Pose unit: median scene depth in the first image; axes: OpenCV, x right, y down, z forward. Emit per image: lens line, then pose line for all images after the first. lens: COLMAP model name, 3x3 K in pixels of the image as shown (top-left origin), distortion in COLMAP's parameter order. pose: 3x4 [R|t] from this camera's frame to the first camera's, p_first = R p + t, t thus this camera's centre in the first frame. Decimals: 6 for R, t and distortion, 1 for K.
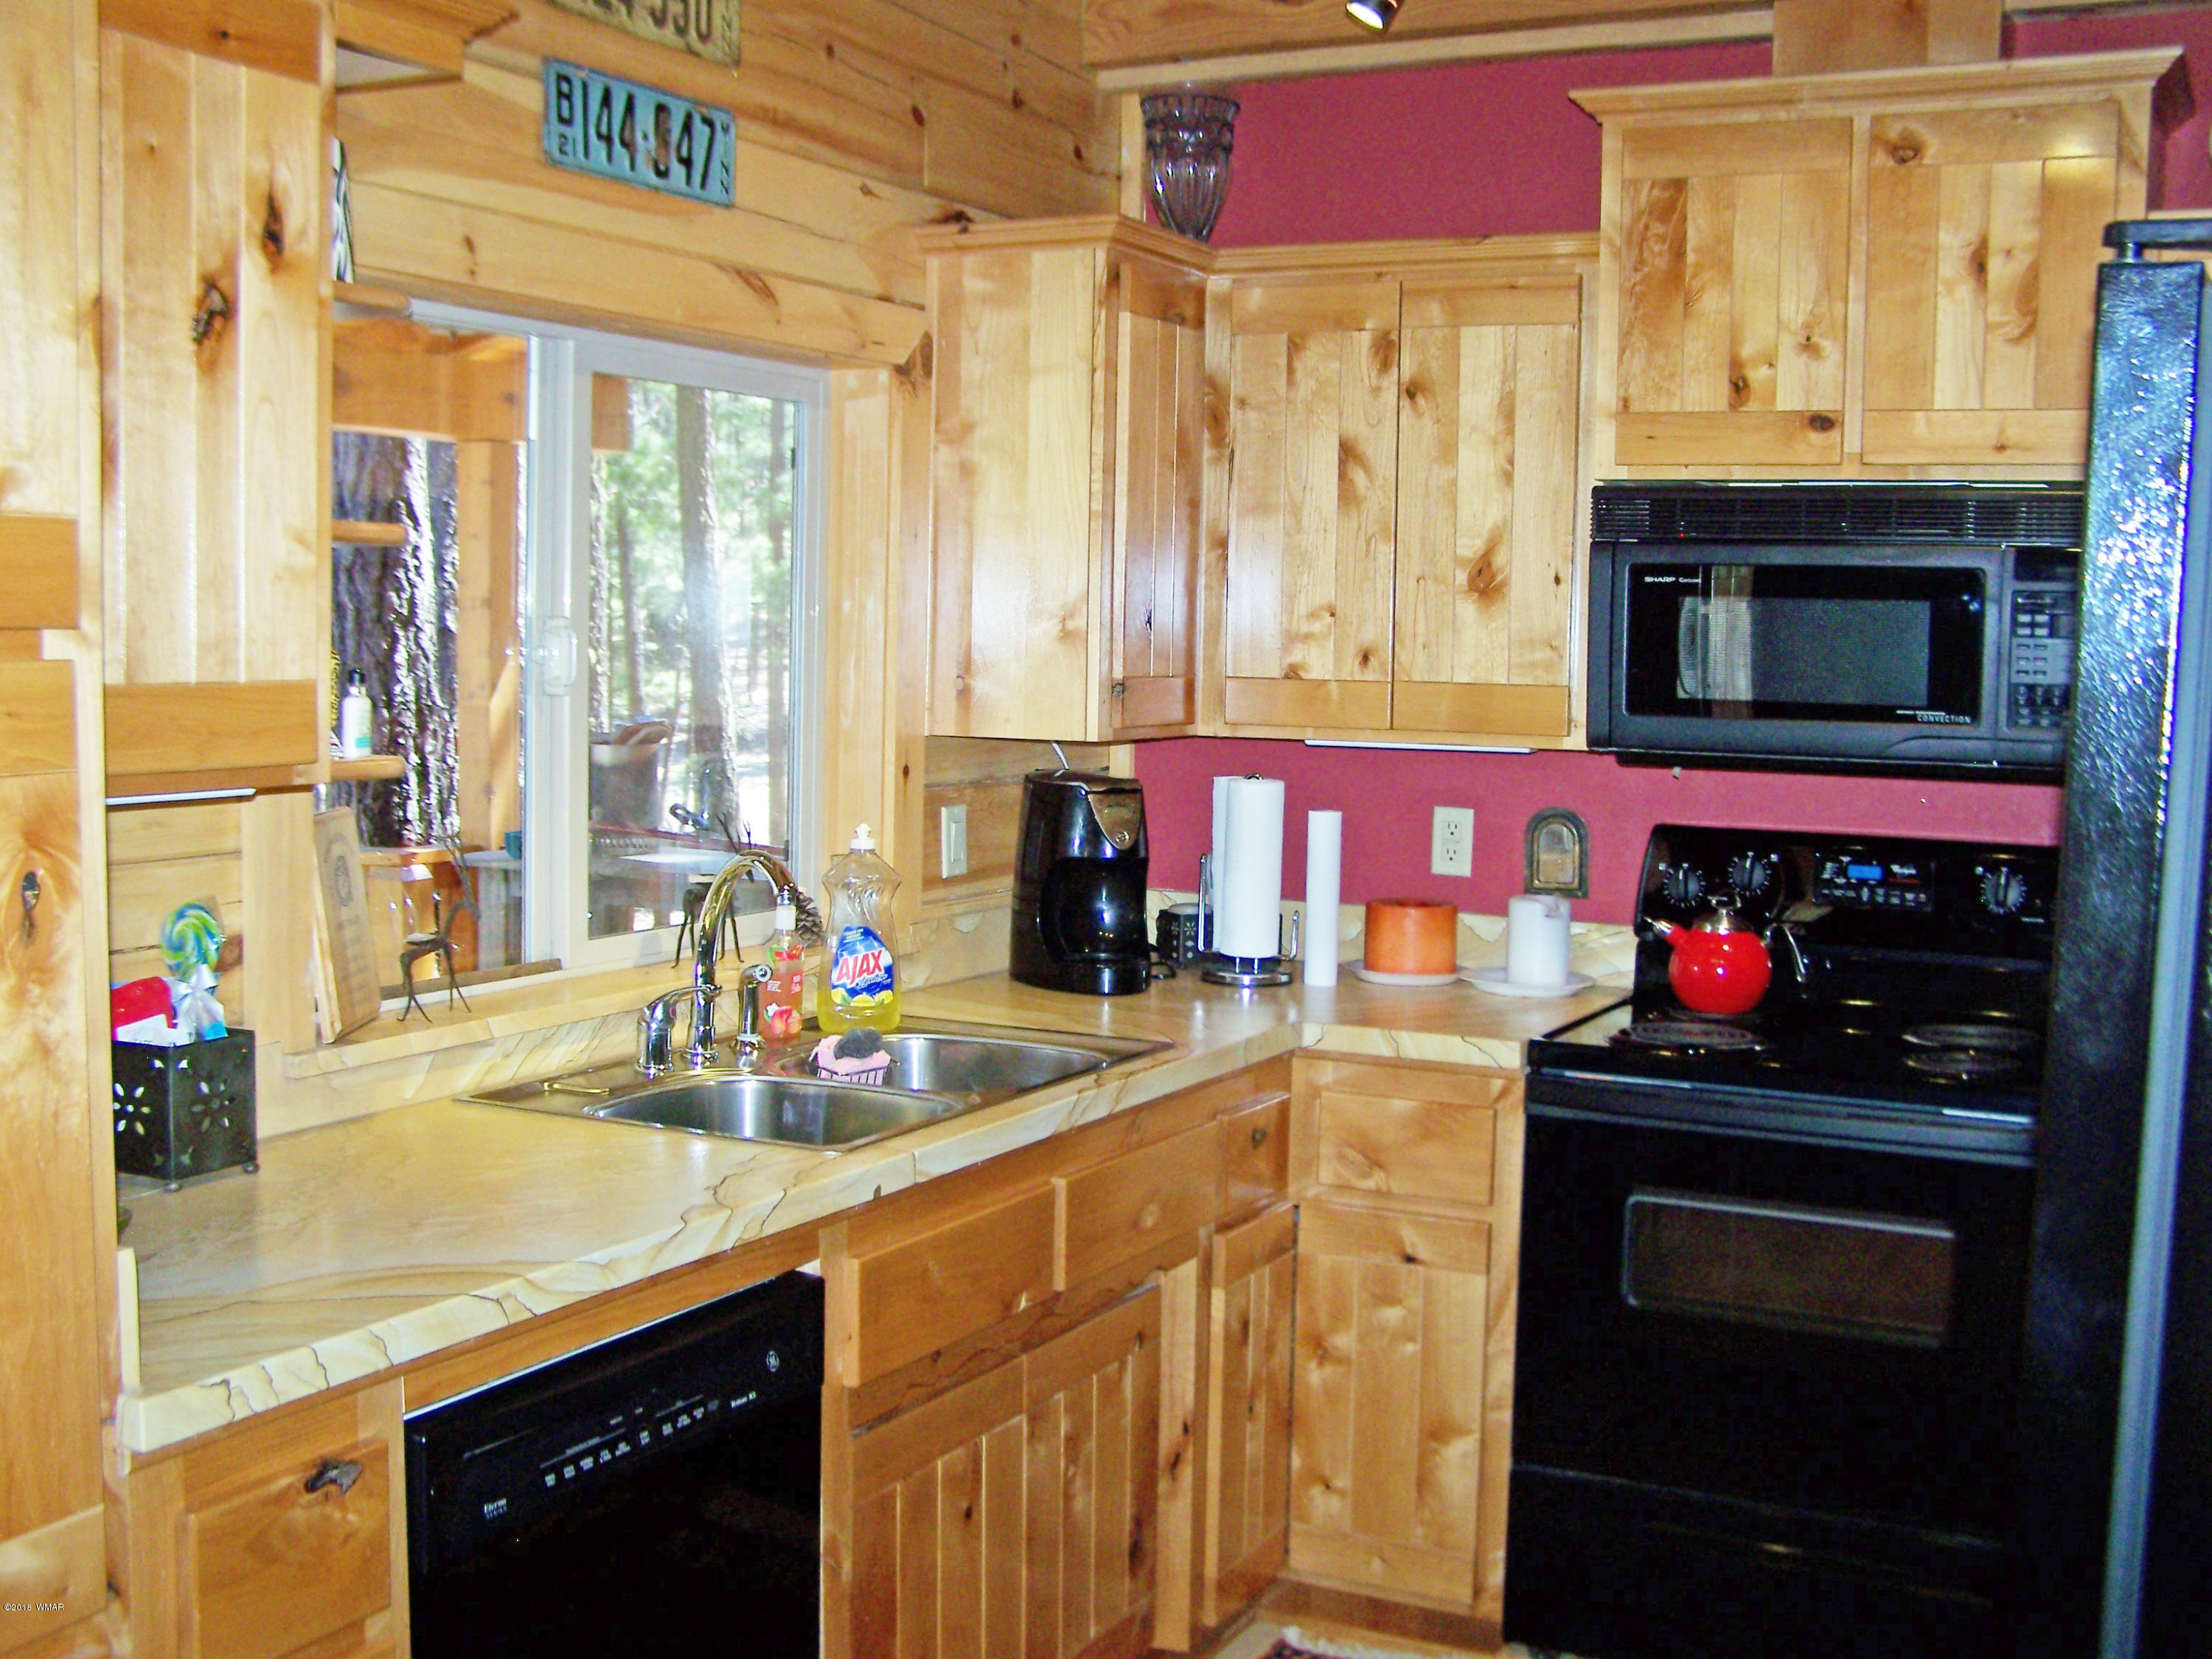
lens RADIAL K [[2509.4, 0, 1106.0], [0, 2509.4, 829.5], [0, 0, 1]] dist [-0.181575, 0.425020]
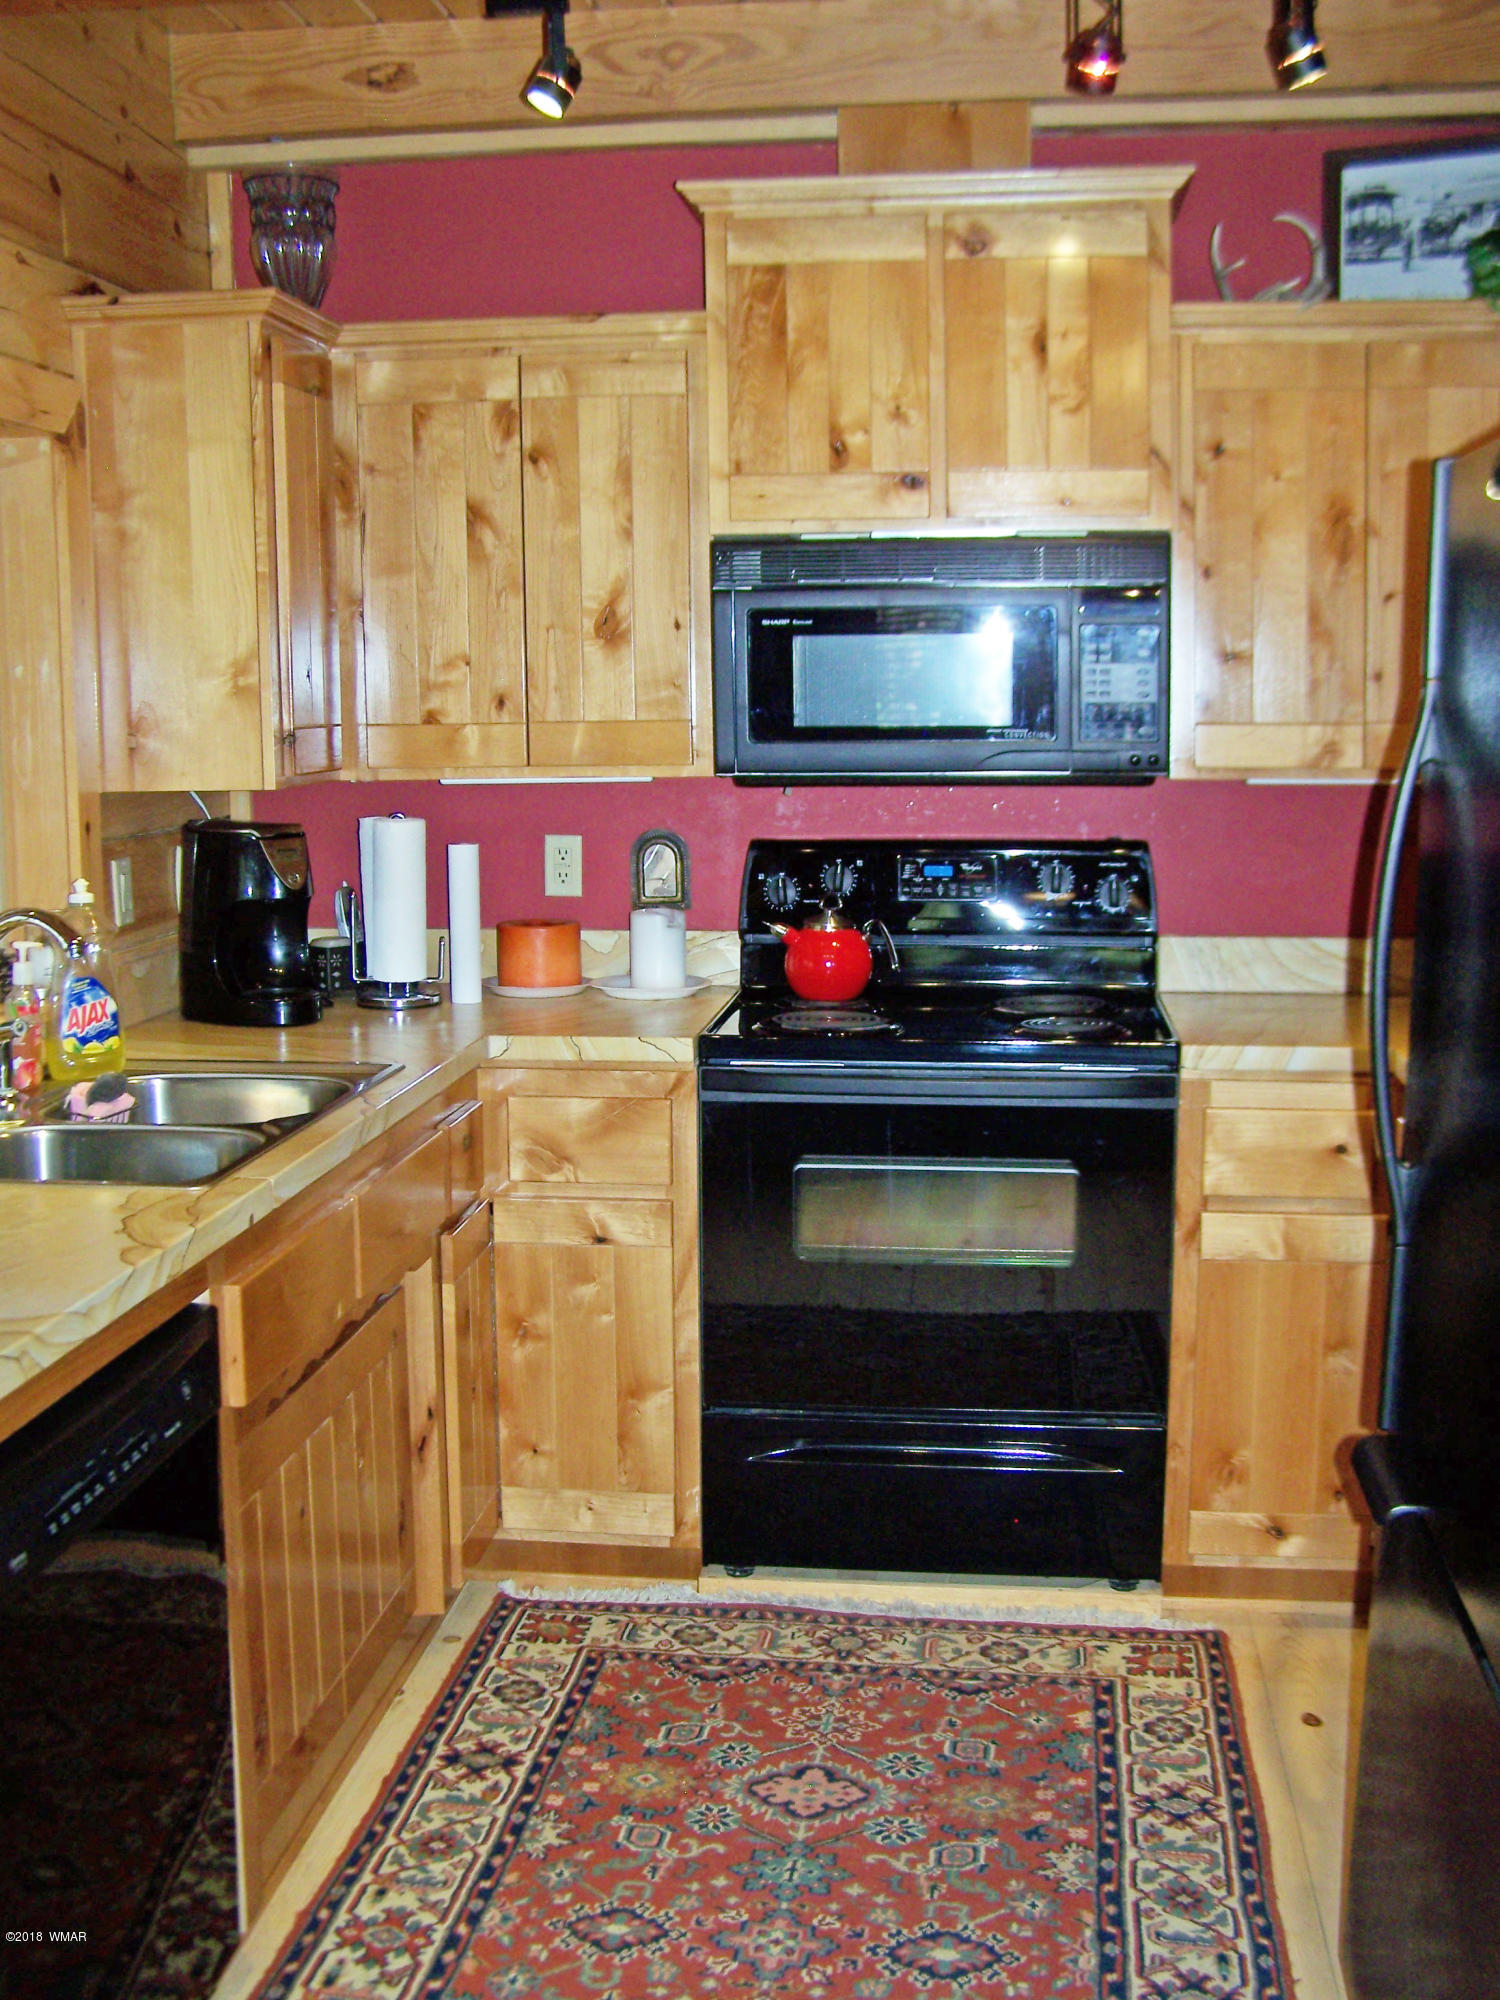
lens RADIAL K [[2268.9, 0, 750.0], [0, 2268.9, 1000.0], [0, 0, 1]] dist [-0.181575, 0.425020]
pose [[0.943292, -0.075136, 0.323350, -0.126732], [0.055492, 0.996033, 0.069560, -0.001331], [-0.327294, -0.047672, 0.943719, 0.025064]]
